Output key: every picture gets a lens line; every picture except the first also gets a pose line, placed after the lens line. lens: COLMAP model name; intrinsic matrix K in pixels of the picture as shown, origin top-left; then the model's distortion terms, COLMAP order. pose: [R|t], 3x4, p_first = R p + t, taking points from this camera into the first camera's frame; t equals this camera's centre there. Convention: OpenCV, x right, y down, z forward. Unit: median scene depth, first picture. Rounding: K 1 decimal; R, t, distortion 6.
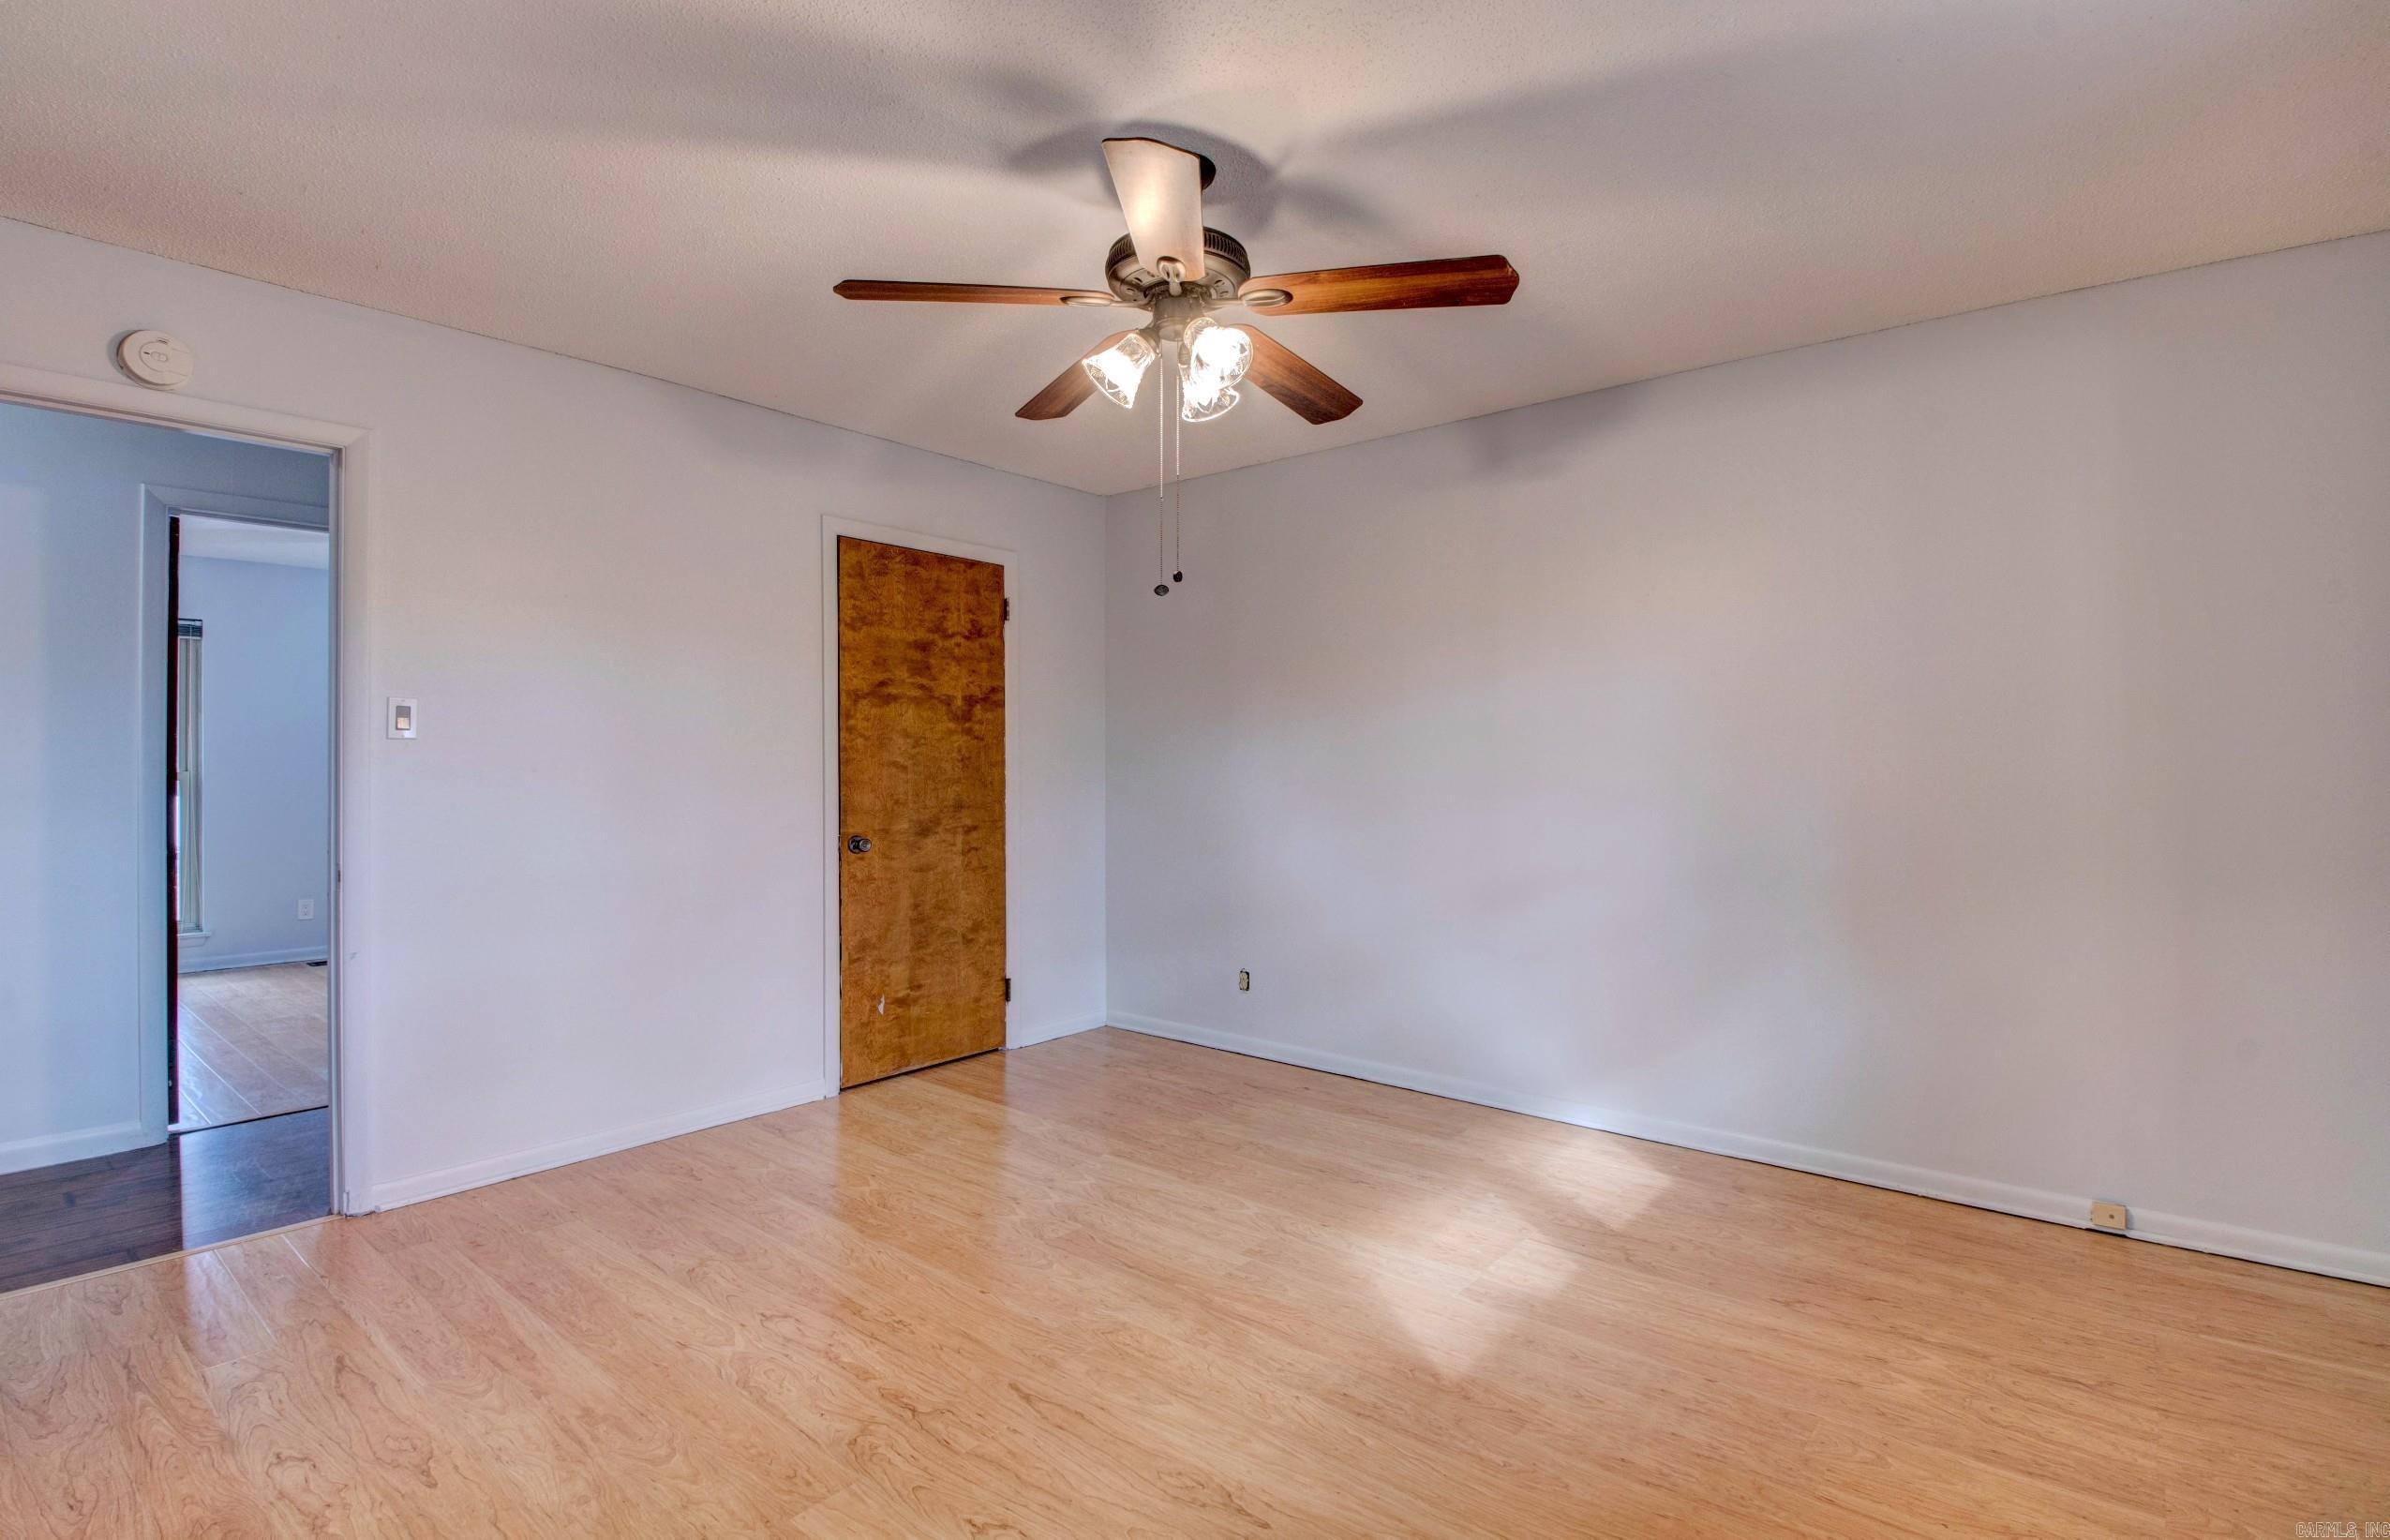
lens RADIAL K [[1113.1, 0, 1193.5], [0, 1113.1, 761.9], [0, 0, 1]] dist [0.011724, -0.022612]
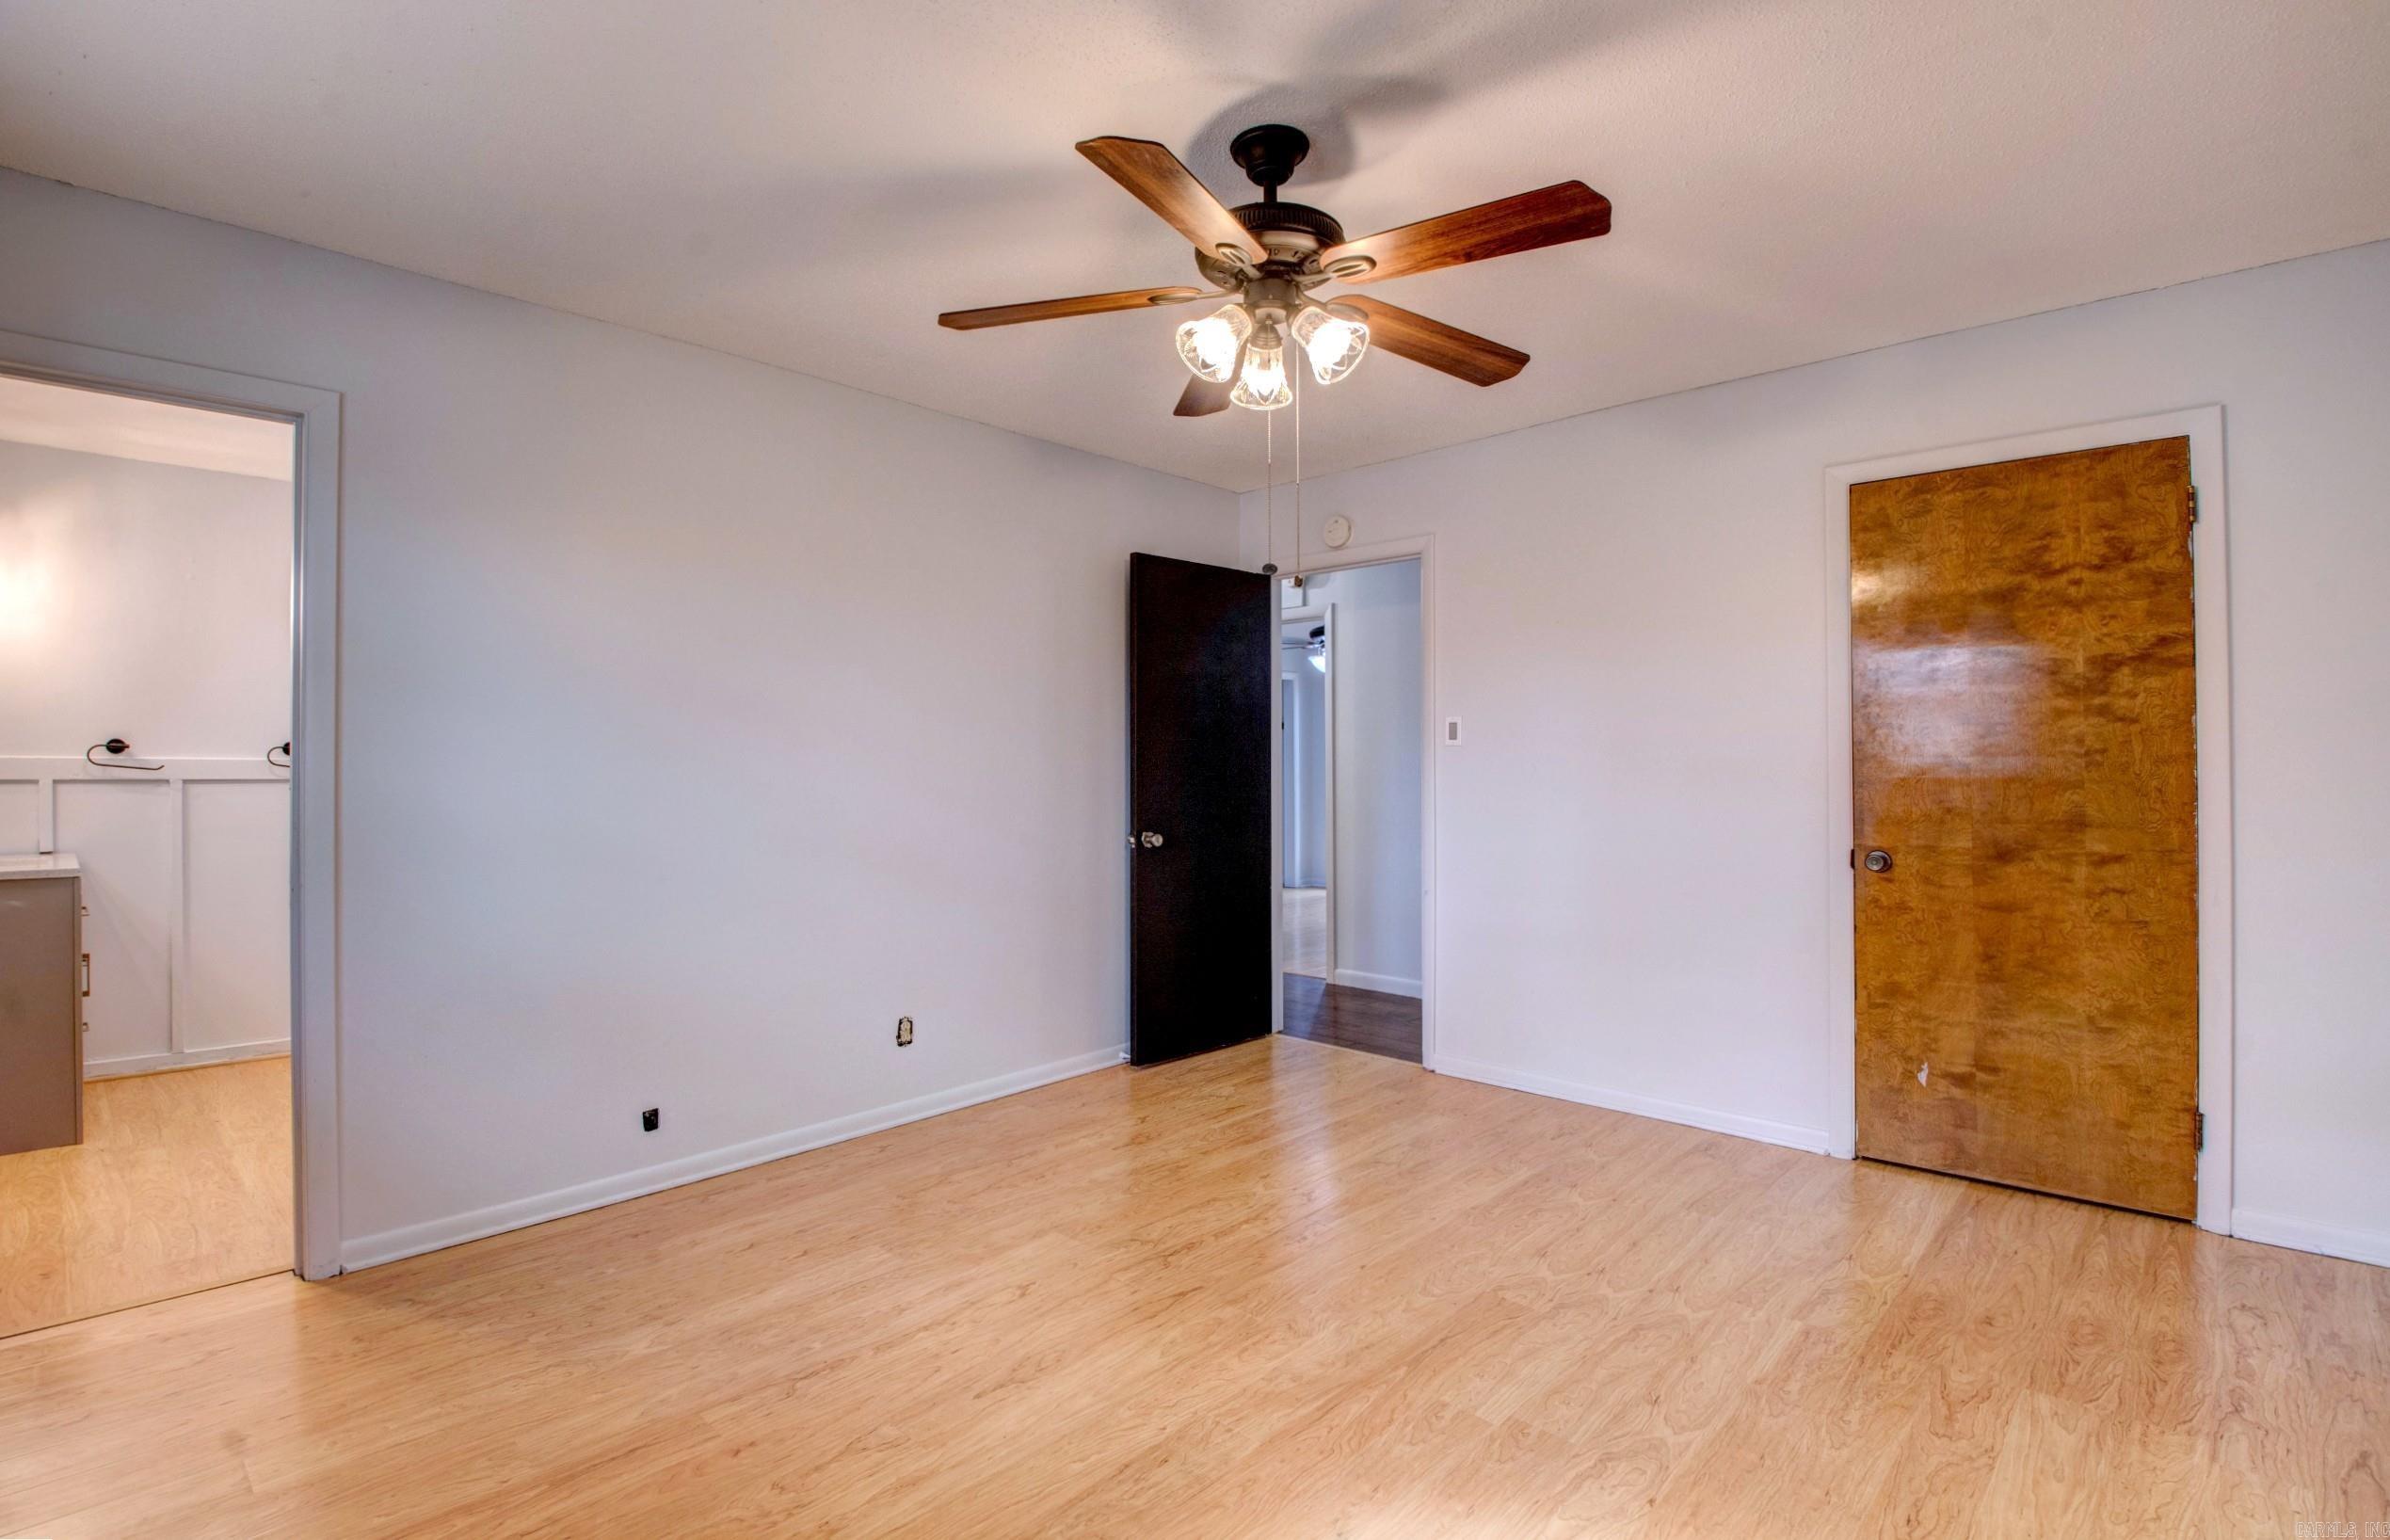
lens RADIAL K [[1113.1, 0, 1194.0], [0, 1113.1, 763.5], [0, 0, 1]] dist [0.011724, -0.022612]
pose [[-0.061563, -0.004111, -0.998095, 0.587397], [0.005631, 0.999974, -0.004466, 0.004779], [0.998087, -0.005895, -0.061538, 0.615335]]
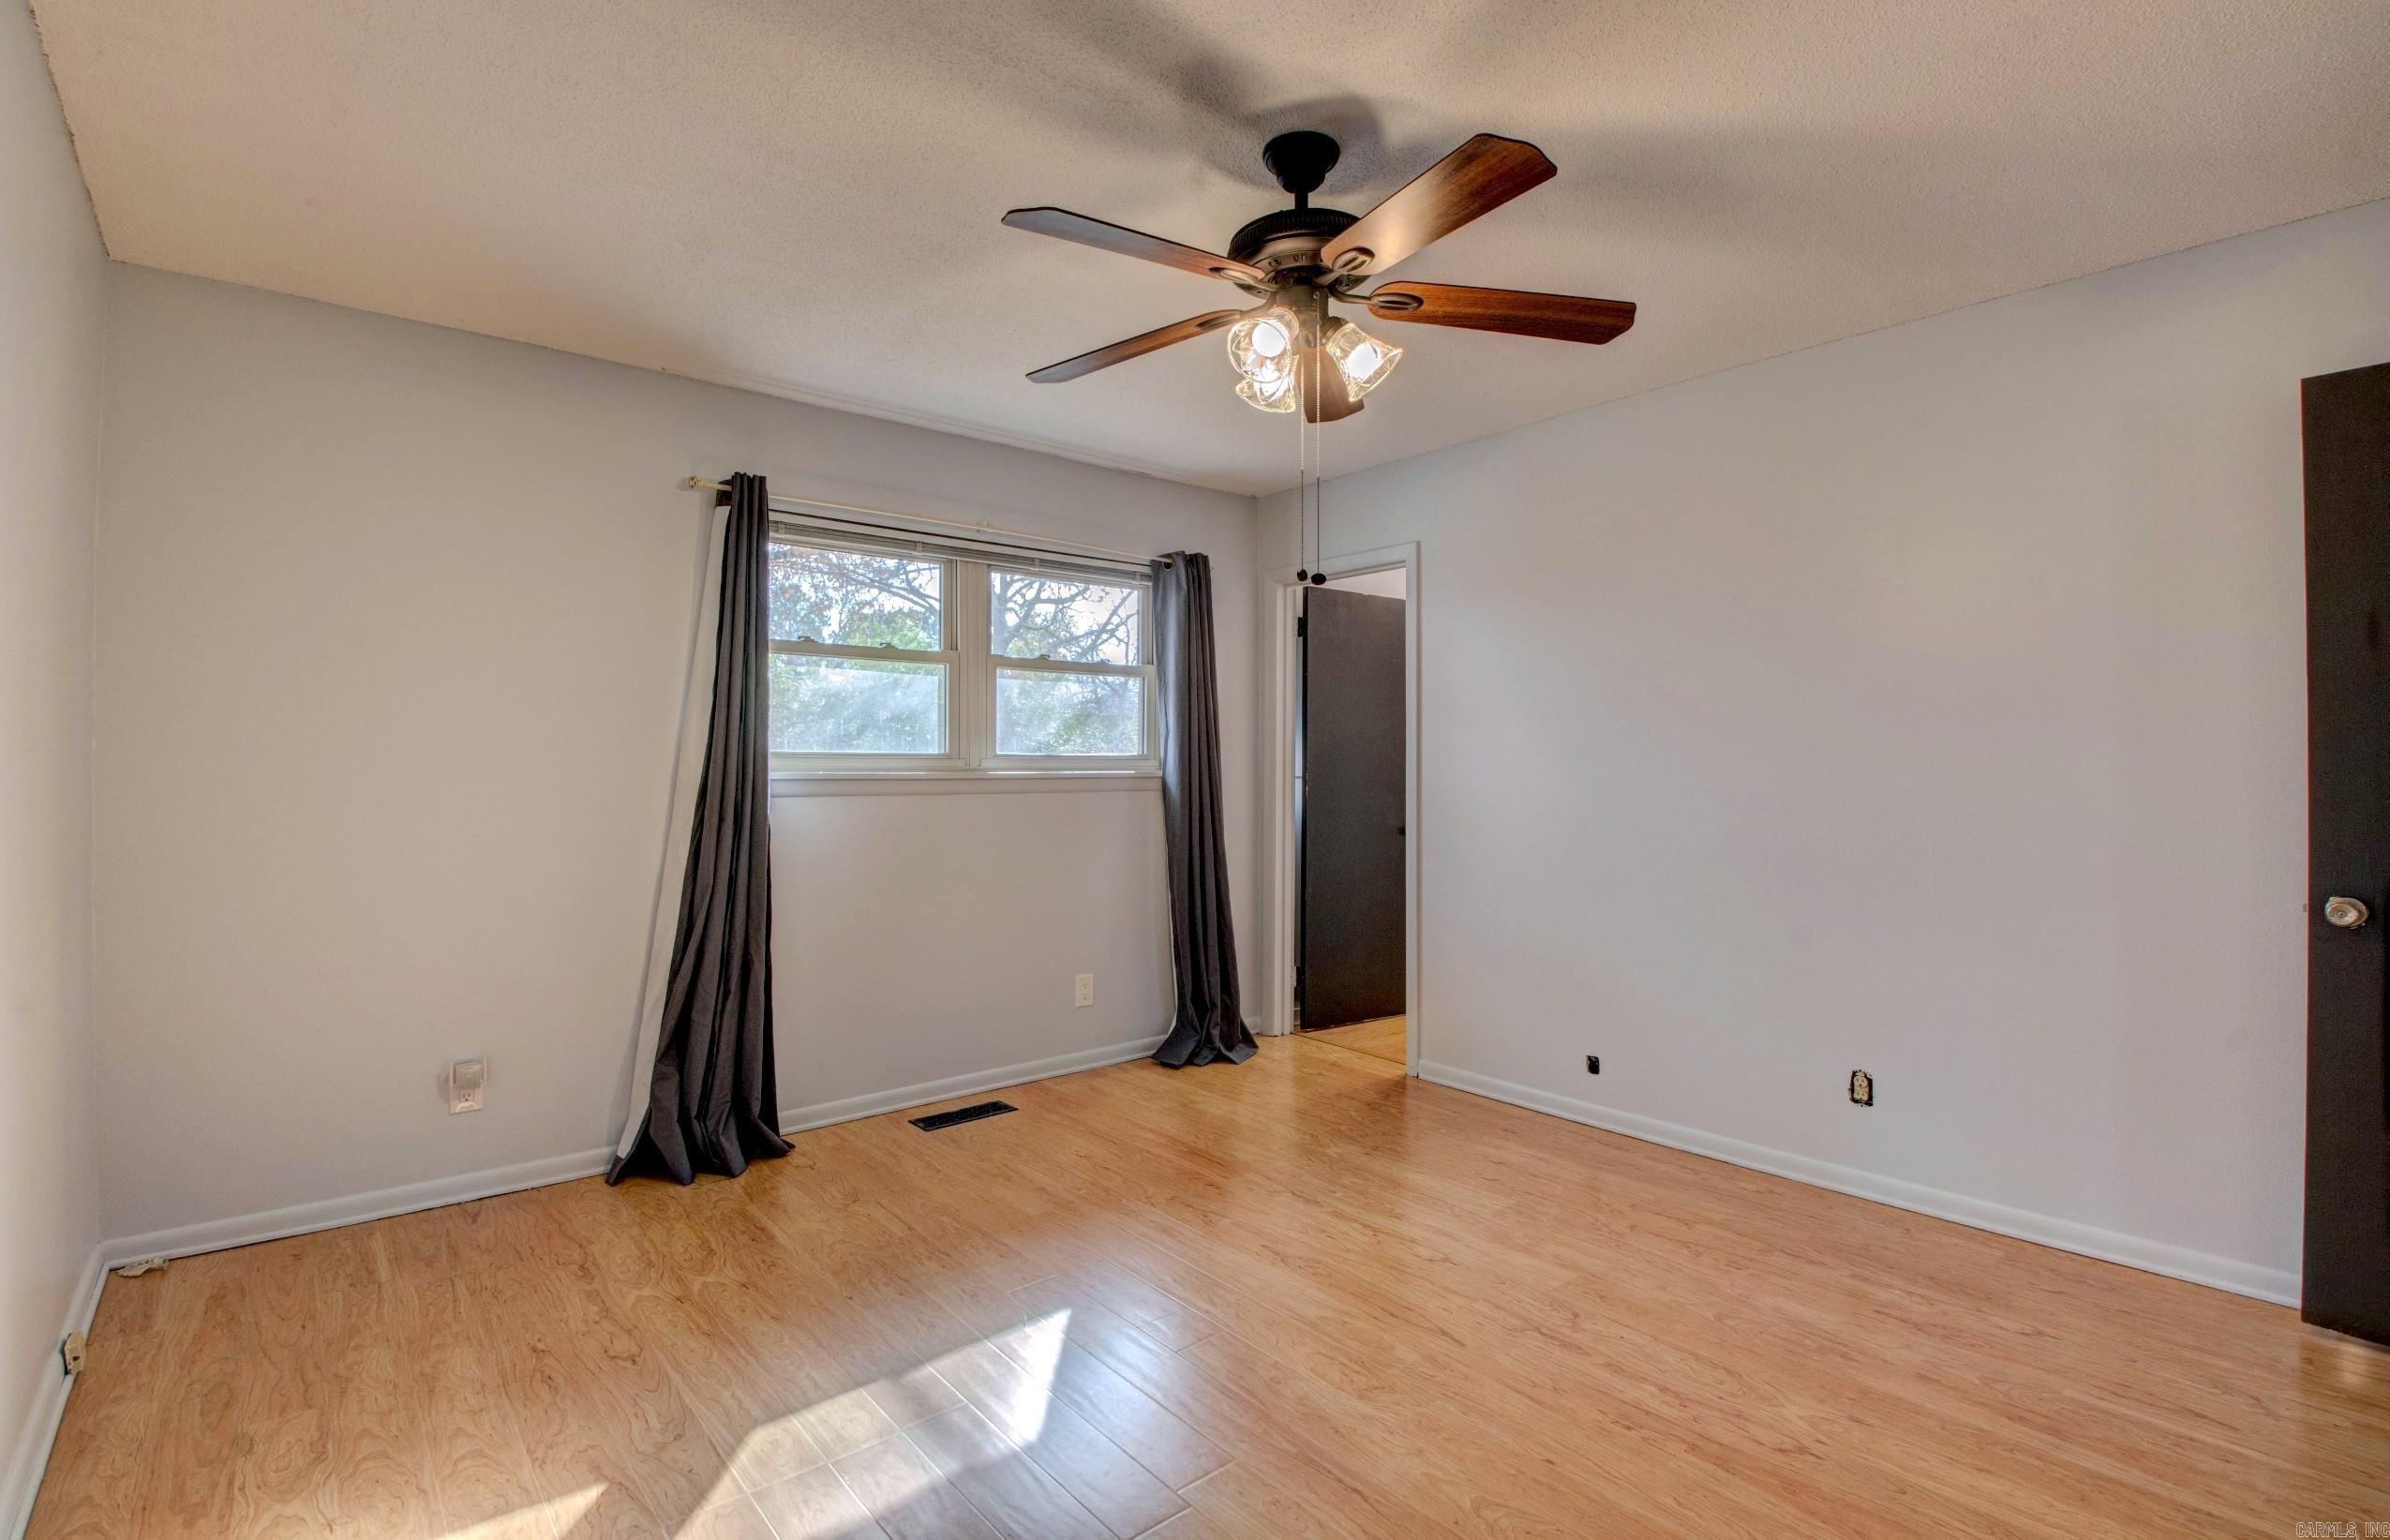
lens RADIAL K [[1113.1, 0, 1174.0], [0, 1113.1, 728.3], [0, 0, 1]] dist [0.011724, -0.022612]
pose [[-0.980576, 0.005735, 0.196056, -0.059869], [-0.001018, 0.999410, -0.034326, -0.001258], [-0.196137, -0.033859, -0.979992, 1.230147]]
